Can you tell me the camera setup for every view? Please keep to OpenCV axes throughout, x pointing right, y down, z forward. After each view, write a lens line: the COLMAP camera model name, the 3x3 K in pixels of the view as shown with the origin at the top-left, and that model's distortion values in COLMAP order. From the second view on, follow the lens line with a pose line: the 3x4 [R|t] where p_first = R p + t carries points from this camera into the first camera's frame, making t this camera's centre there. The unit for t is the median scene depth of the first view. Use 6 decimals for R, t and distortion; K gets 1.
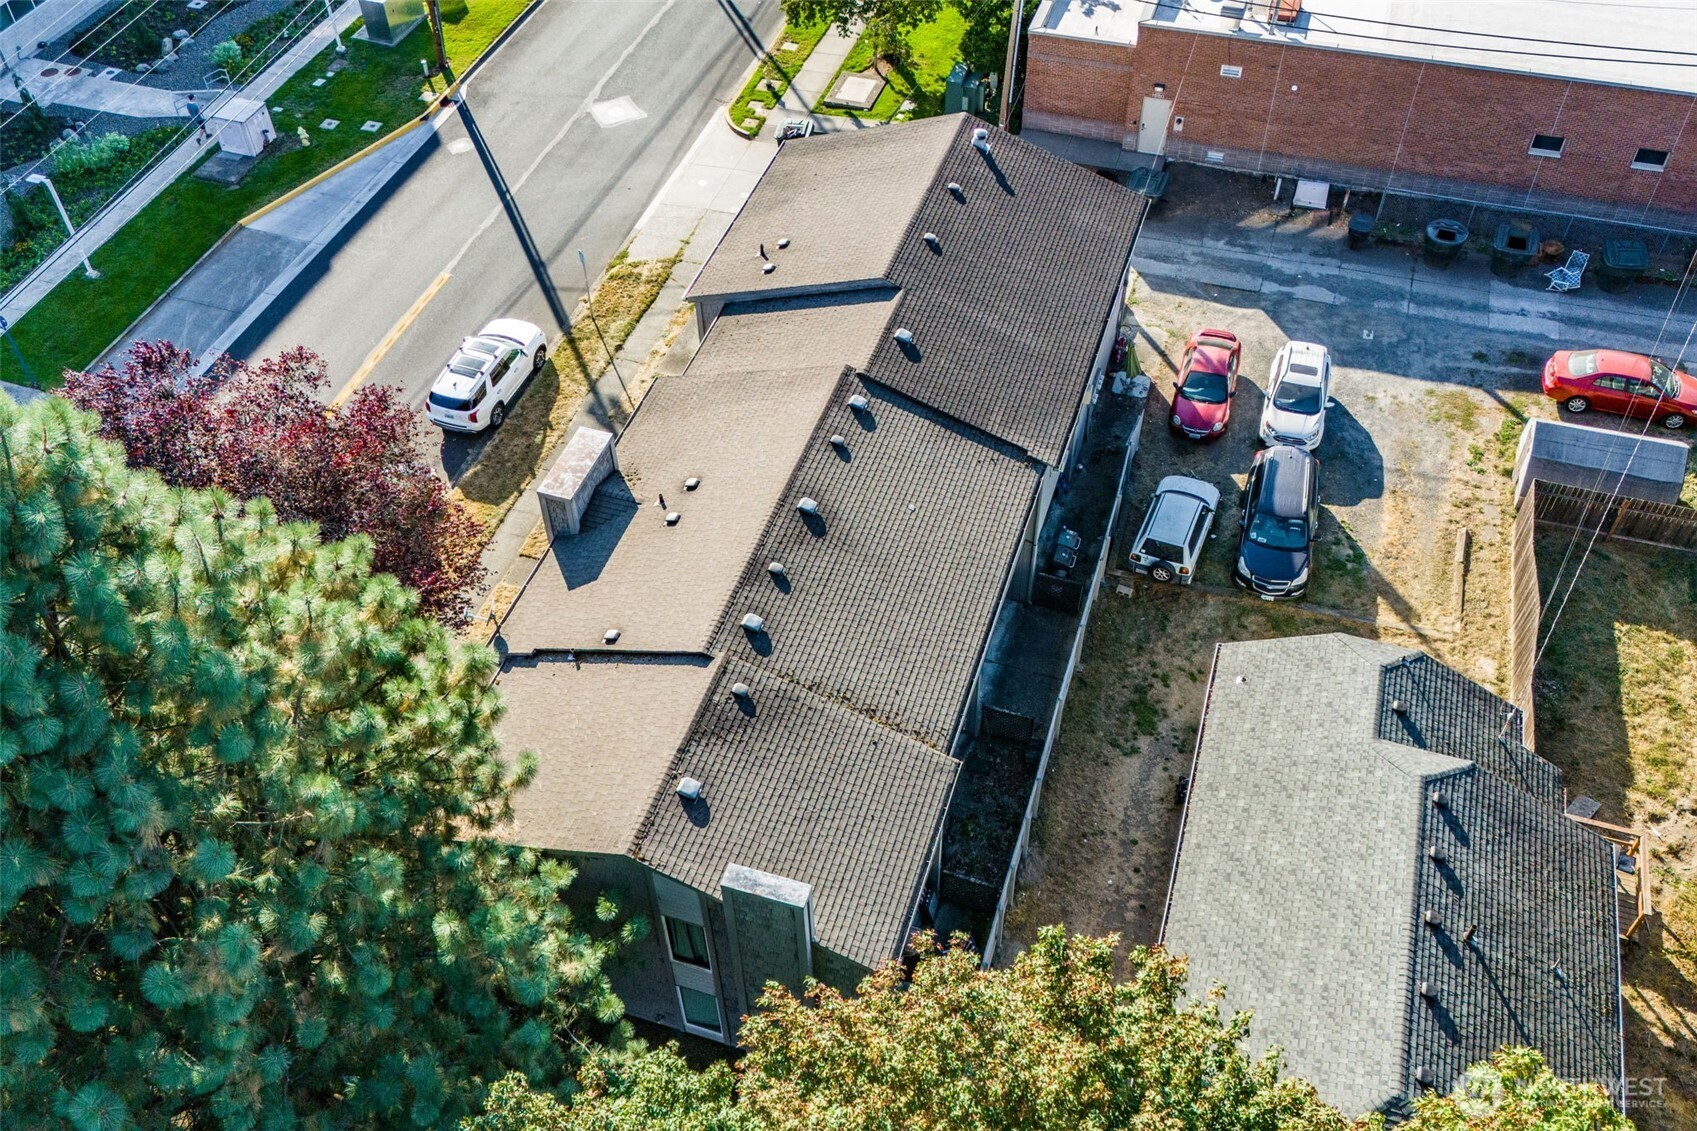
lens RADIAL K [[1511.7, 0, 849.0], [0, 1511.7, 557.9], [0, 0, 1]] dist [0.085367, -0.083350]
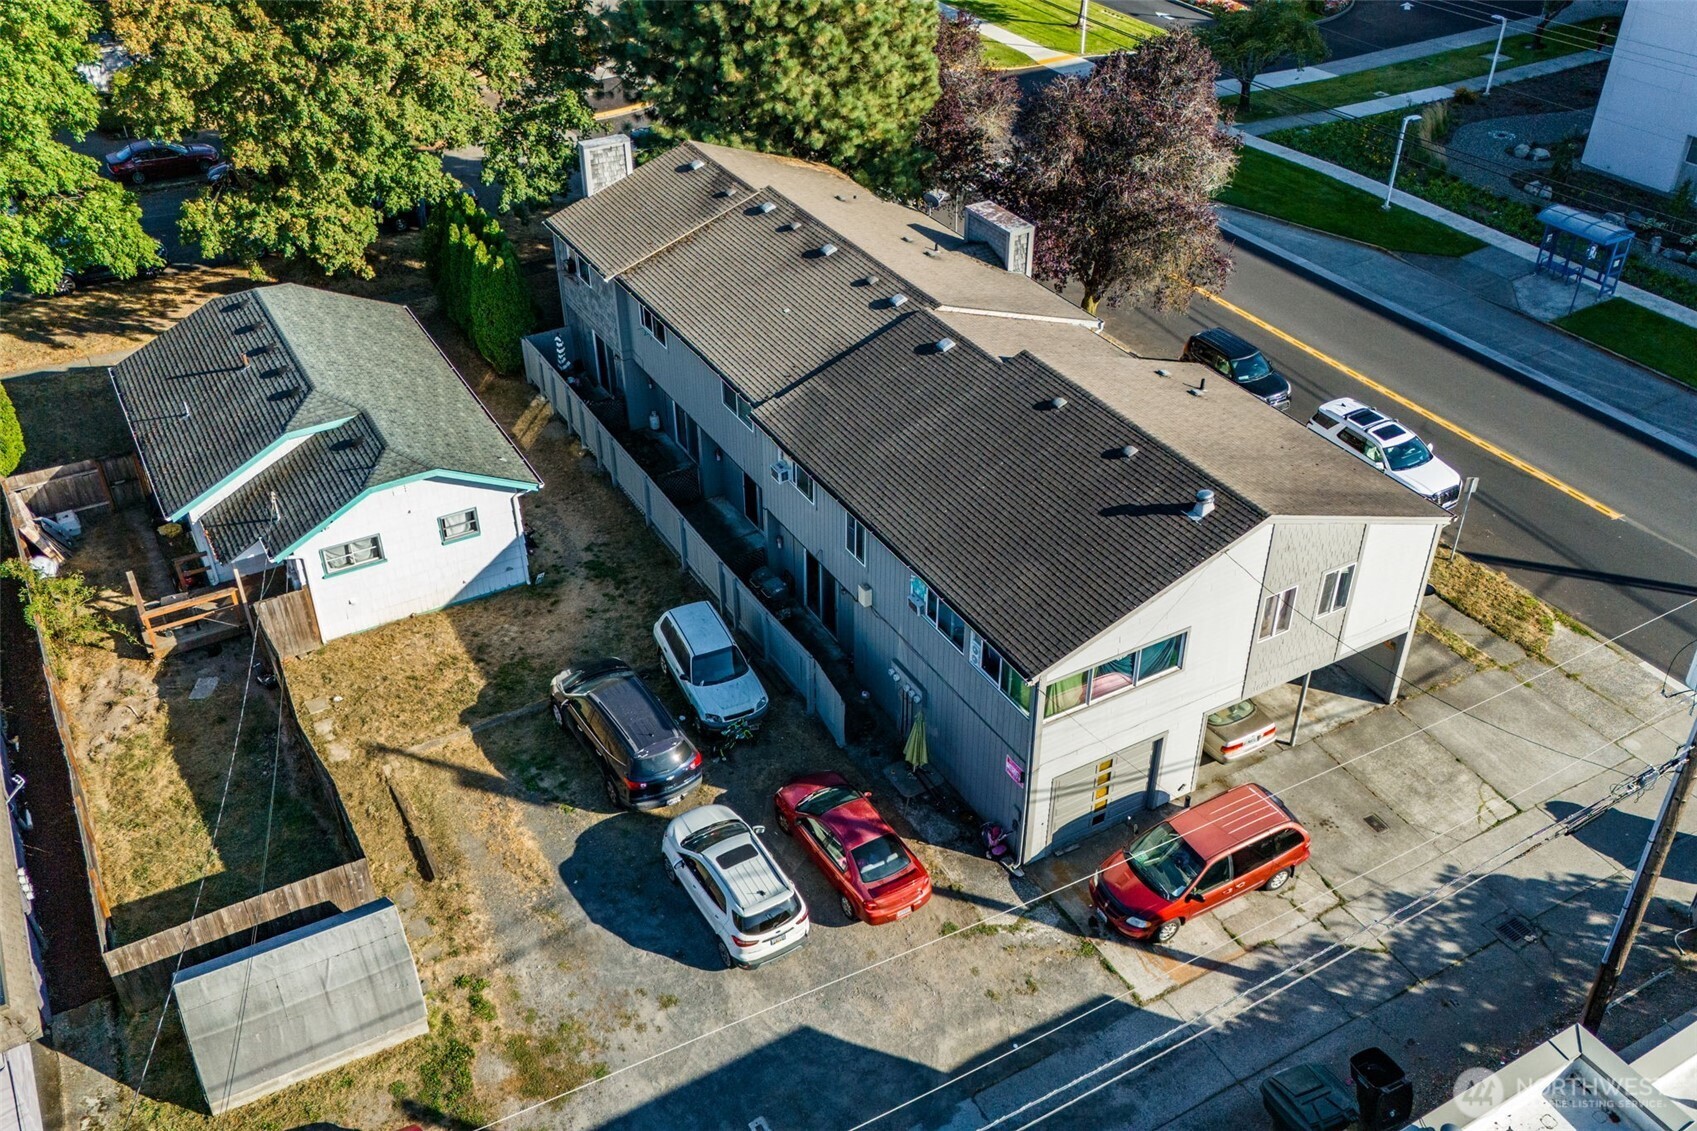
lens RADIAL K [[1511.7, 0, 847.5], [0, 1511.7, 566.3], [0, 0, 1]] dist [0.085367, -0.083350]
pose [[-0.672825, 0.434679, -0.598632, 0.736748], [-0.528341, 0.284079, 0.800097, -0.868142], [0.517844, 0.854607, 0.038523, 1.074536]]
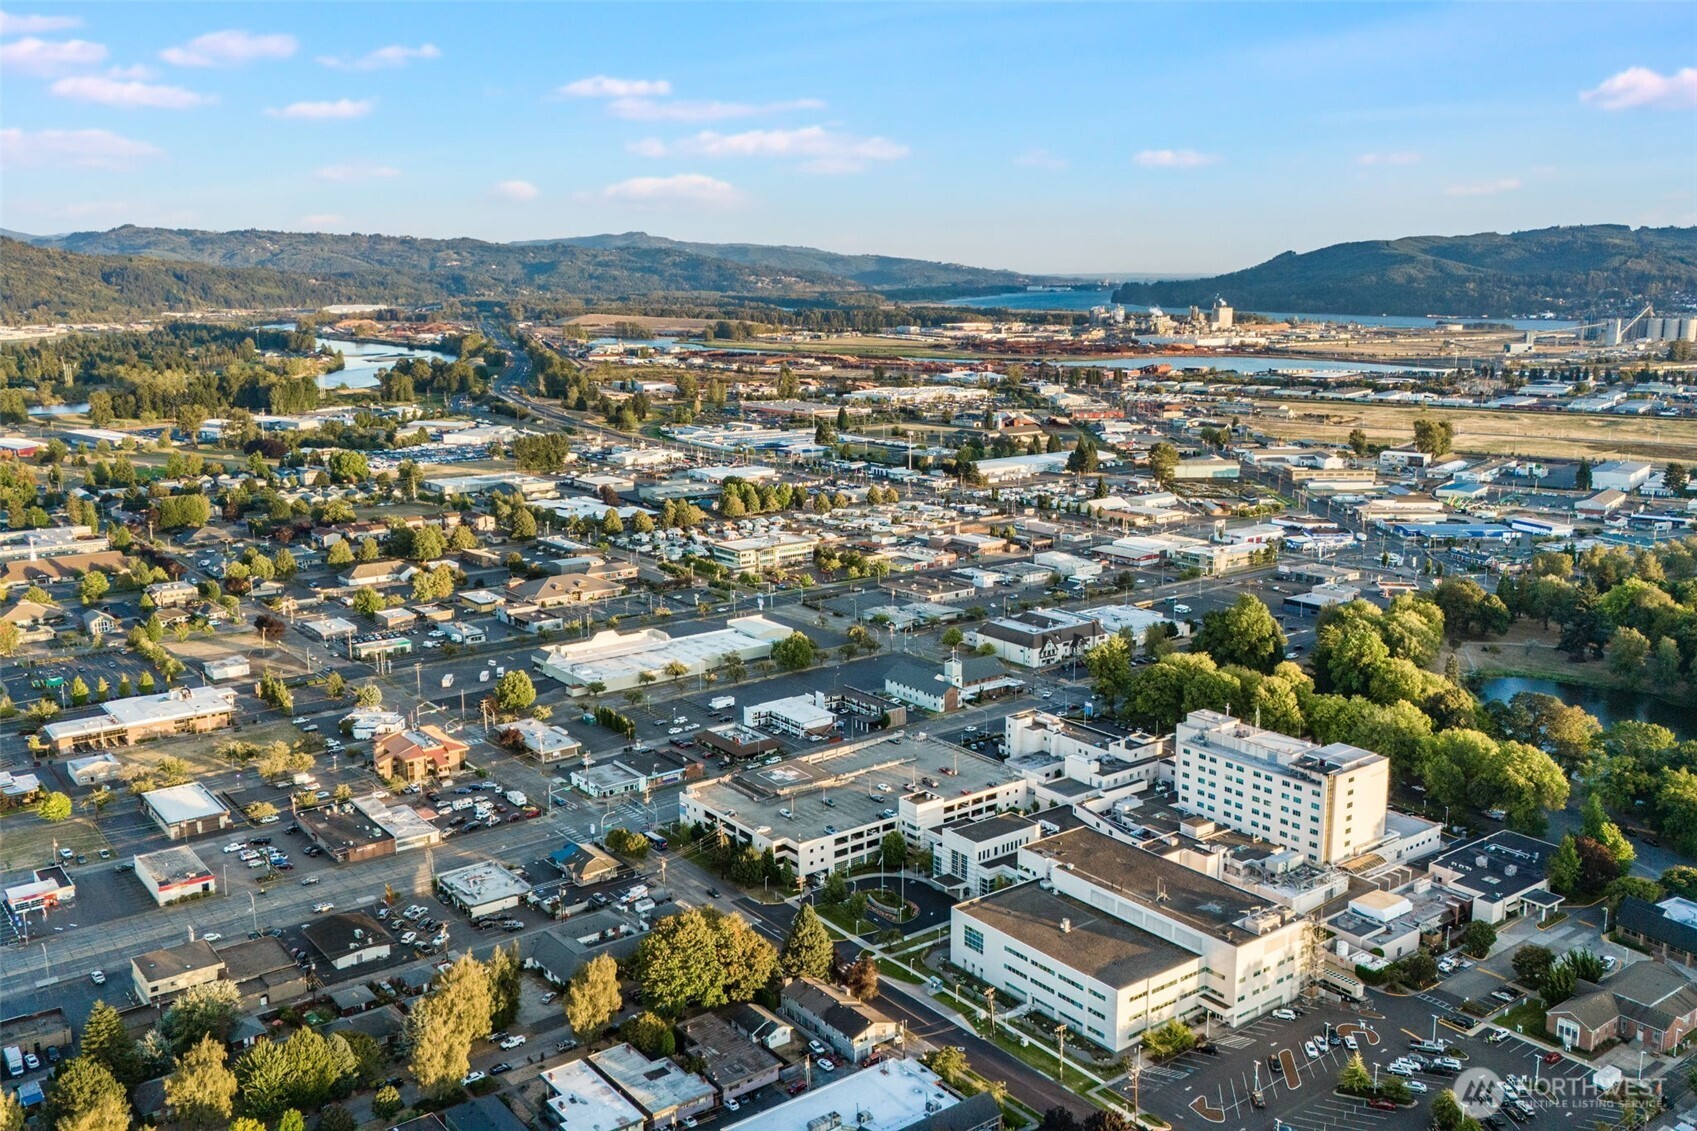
lens RADIAL K [[1511.7, 0, 848.8], [0, 1511.7, 563.8], [0, 0, 1]] dist [0.085367, -0.083350]
pose [[-0.574469, 0.185229, -0.797292, 6.485467], [-0.577406, 0.598696, 0.555126, -6.528960], [0.580161, 0.779265, -0.236980, 1.137898]]
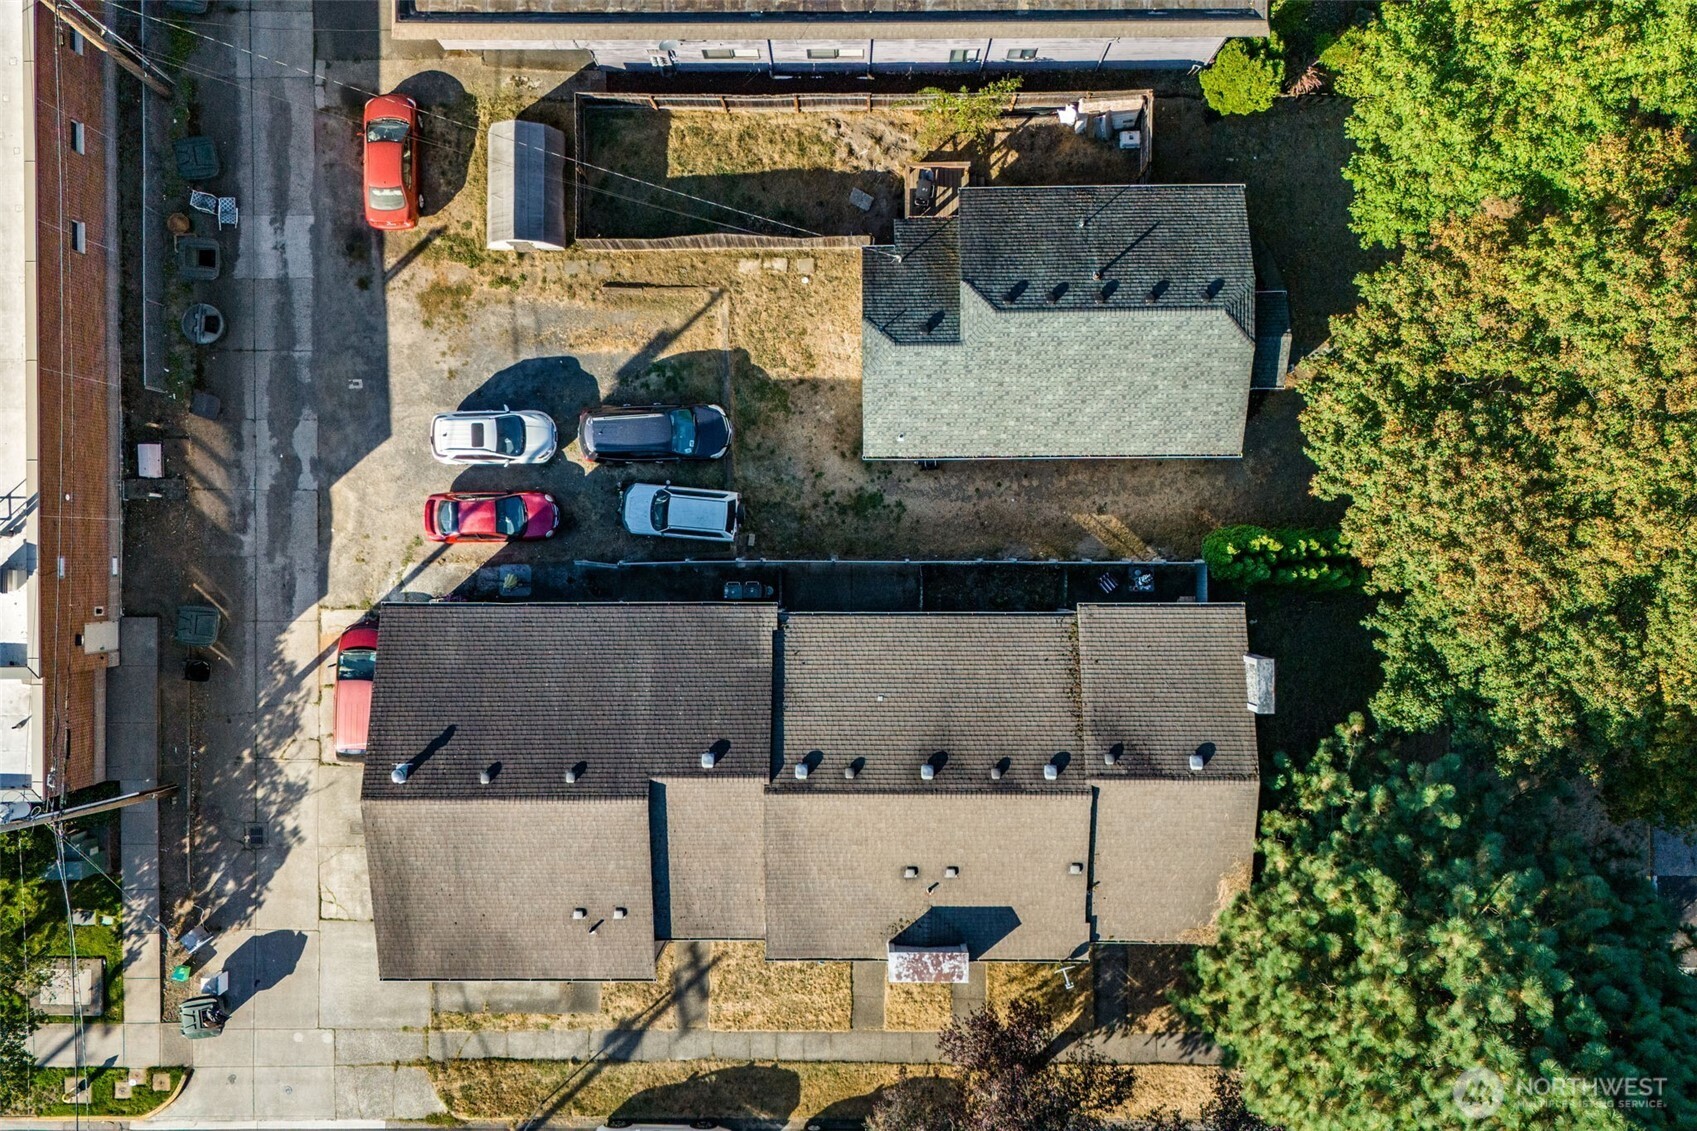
lens RADIAL K [[1511.7, 0, 859.7], [0, 1511.7, 556.6], [0, 0, 1]] dist [0.085367, -0.083350]
pose [[-0.307104, -0.951551, 0.015434, 0.134319], [0.701207, -0.215284, 0.679677, -0.842271], [-0.643425, 0.219554, 0.733349, 0.034247]]
